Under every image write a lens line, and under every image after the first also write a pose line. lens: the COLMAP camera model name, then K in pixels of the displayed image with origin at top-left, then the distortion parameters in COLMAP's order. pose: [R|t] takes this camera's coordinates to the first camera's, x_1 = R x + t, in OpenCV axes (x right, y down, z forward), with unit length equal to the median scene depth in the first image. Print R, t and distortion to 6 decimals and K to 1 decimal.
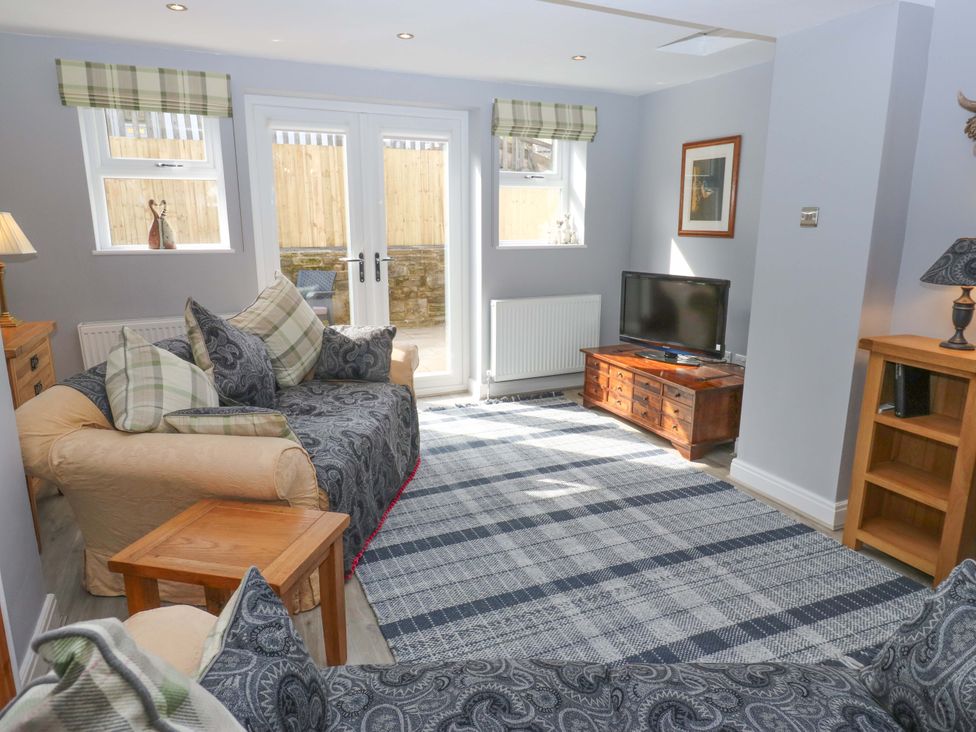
lens RADIAL K [[630.9, 0, 500.6], [0, 630.9, 354.7], [0, 0, 1]] dist [0.009041, -0.014034]
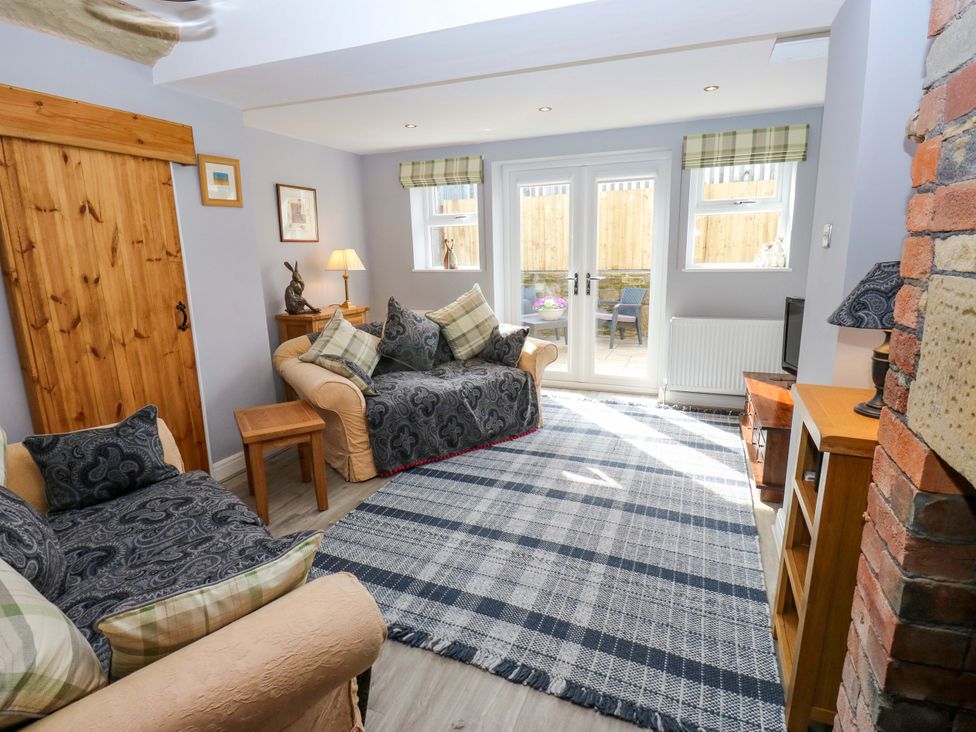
lens RADIAL K [[511.2, 0, 491.9], [0, 511.2, 356.7], [0, 0, 1]] dist [0.003226, -0.014976]
pose [[0.683554, 0.131075, -0.718035, 0.580461], [-0.131451, 0.989766, 0.055539, -0.034185], [0.717966, 0.056423, 0.693788, 0.195945]]
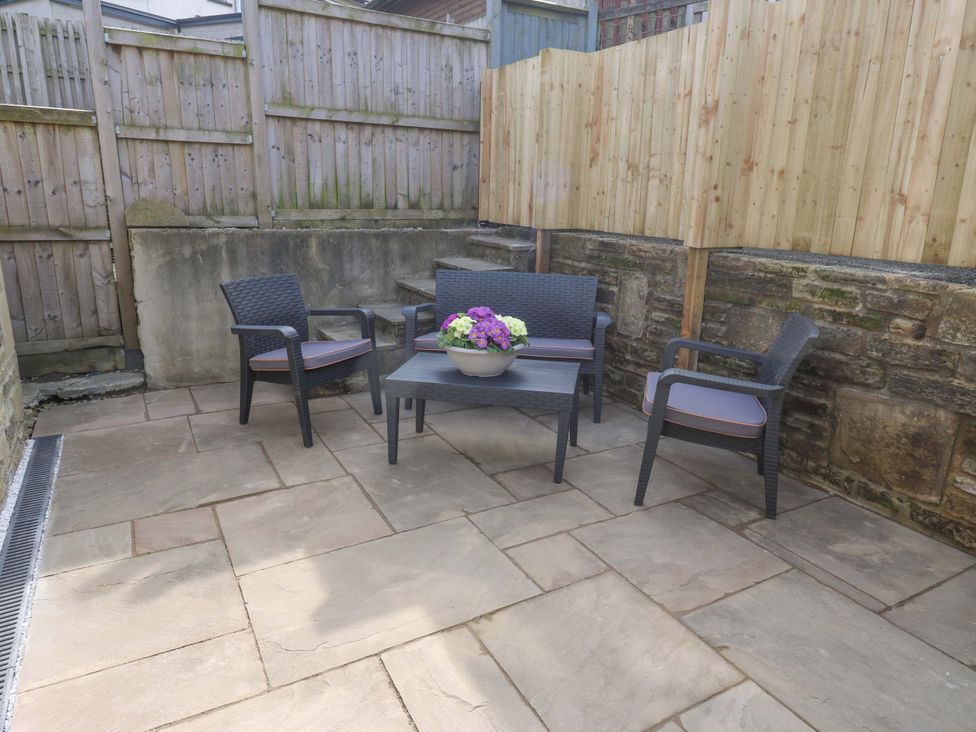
lens RADIAL K [[630.9, 0, 502.2], [0, 630.9, 356.0], [0, 0, 1]] dist [0.009041, -0.014034]
pose [[0.086401, 0.254024, -0.963331, 0.107496], [-0.236176, 0.944606, 0.227904, -0.341276], [0.967862, 0.207824, 0.141609, 1.710011]]
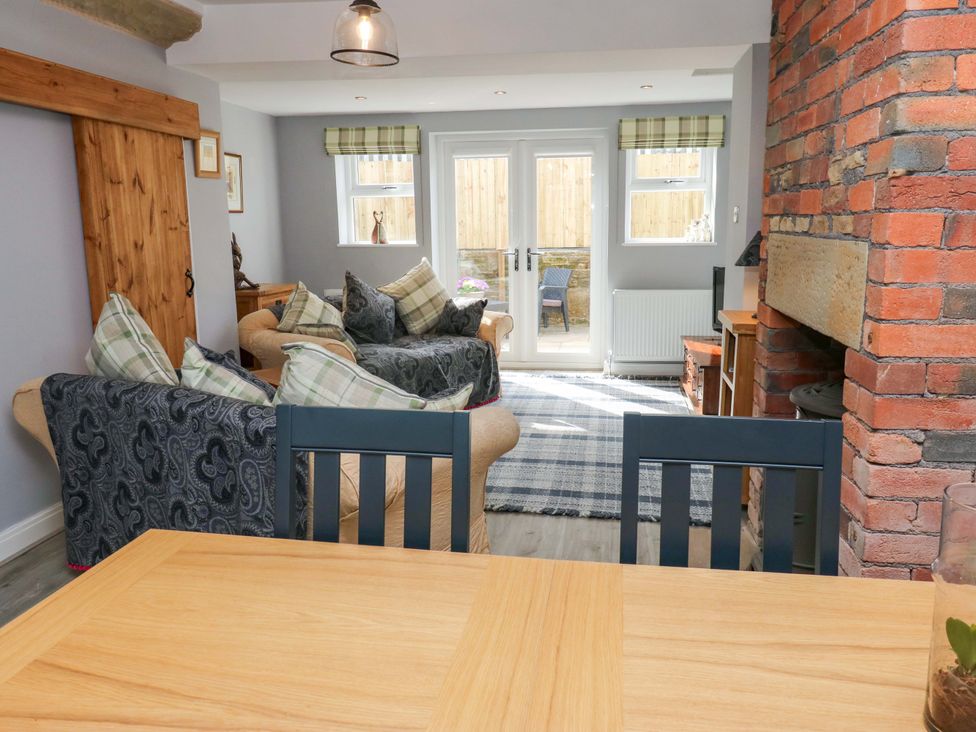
lens RADIAL K [[748.9, 0, 494.8], [0, 748.9, 357.0], [0, 0, 1]] dist [0.002248, 0.000047]
pose [[0.834650, 0.083334, -0.544440, 0.762118], [-0.102022, 0.994774, -0.004141, 0.088102], [0.541249, 0.059001, 0.838790, -0.360340]]
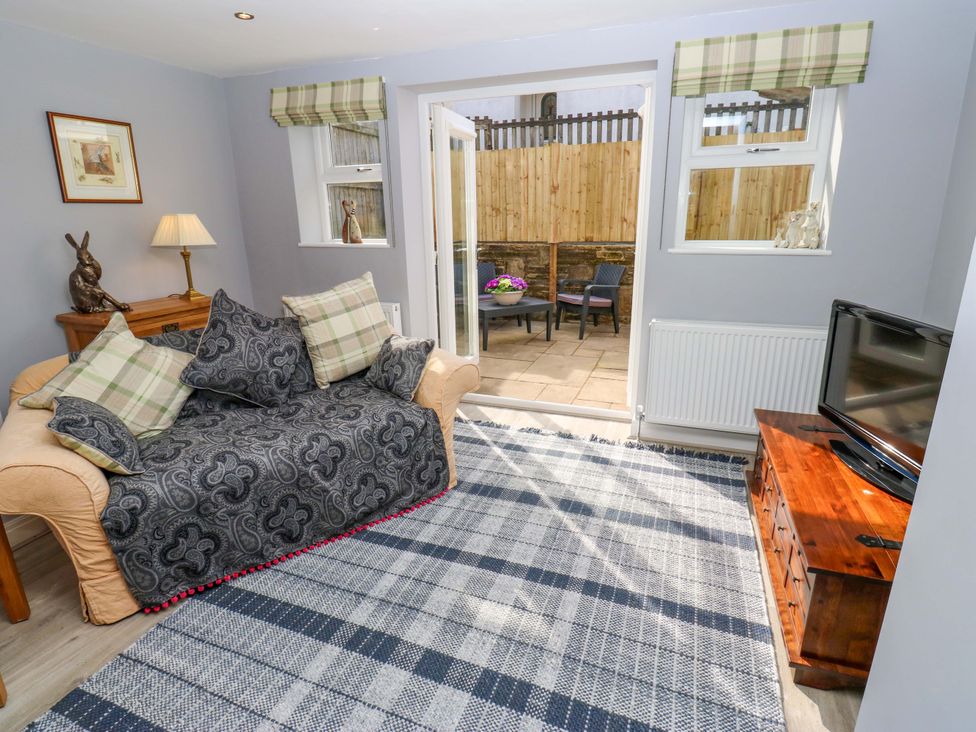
lens RADIAL K [[511.2, 0, 494.6], [0, 511.2, 357.3], [0, 0, 1]] dist [0.003226, -0.014976]
pose [[0.705363, 0.179313, -0.685791, 0.390606], [-0.136911, 0.983721, 0.116395, -0.117602], [0.695499, 0.011792, 0.718430, 0.564212]]
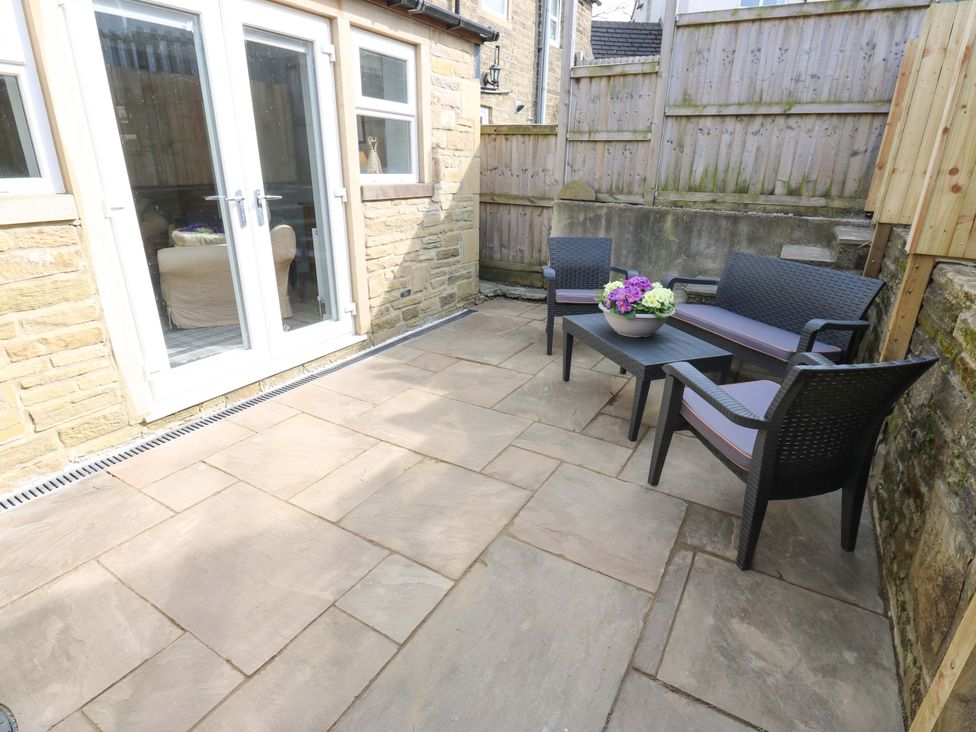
lens RADIAL K [[511.2, 0, 501.9], [0, 511.2, 354.5], [0, 0, 1]] dist [0.003226, -0.014976]
pose [[-0.815901, 0.182700, -0.548567, -0.111299], [-0.145606, 0.853261, 0.500743, -0.475727], [0.559557, 0.488432, -0.669575, 2.300863]]
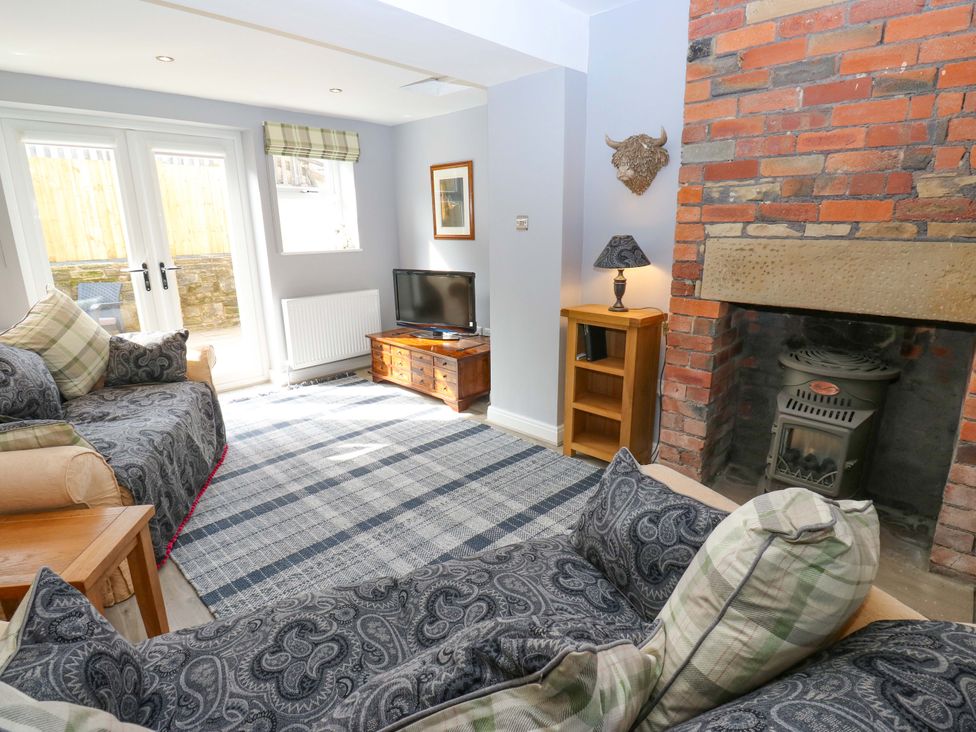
lens RADIAL K [[511.2, 0, 498.0], [0, 511.2, 357.2], [0, 0, 1]] dist [0.003226, -0.014976]
pose [[0.930003, -0.105923, 0.351958, 0.017143], [0.092514, 0.994205, 0.054753, 0.004079], [-0.355718, -0.018359, 0.934413, -0.015707]]
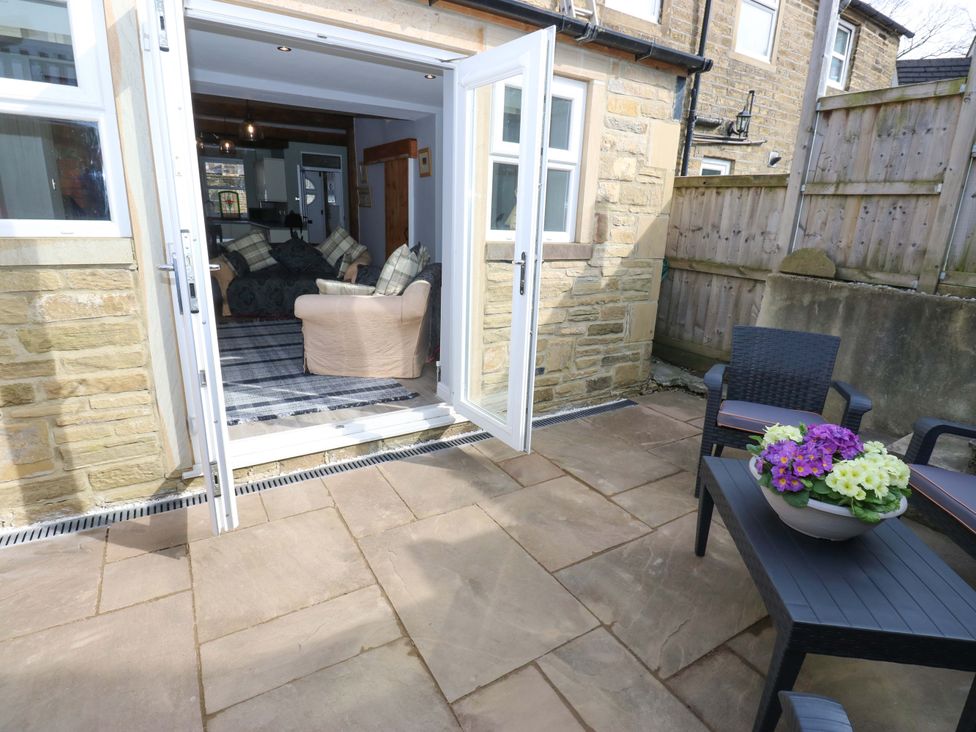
lens RADIAL K [[511.2, 0, 497.8], [0, 511.2, 355.3], [0, 0, 1]] dist [0.003226, -0.014976]
pose [[-0.990904, -0.008888, -0.134275, -0.422639], [-0.070583, 0.883873, 0.462371, -0.442870], [0.114573, 0.467643, -0.876461, 2.135426]]
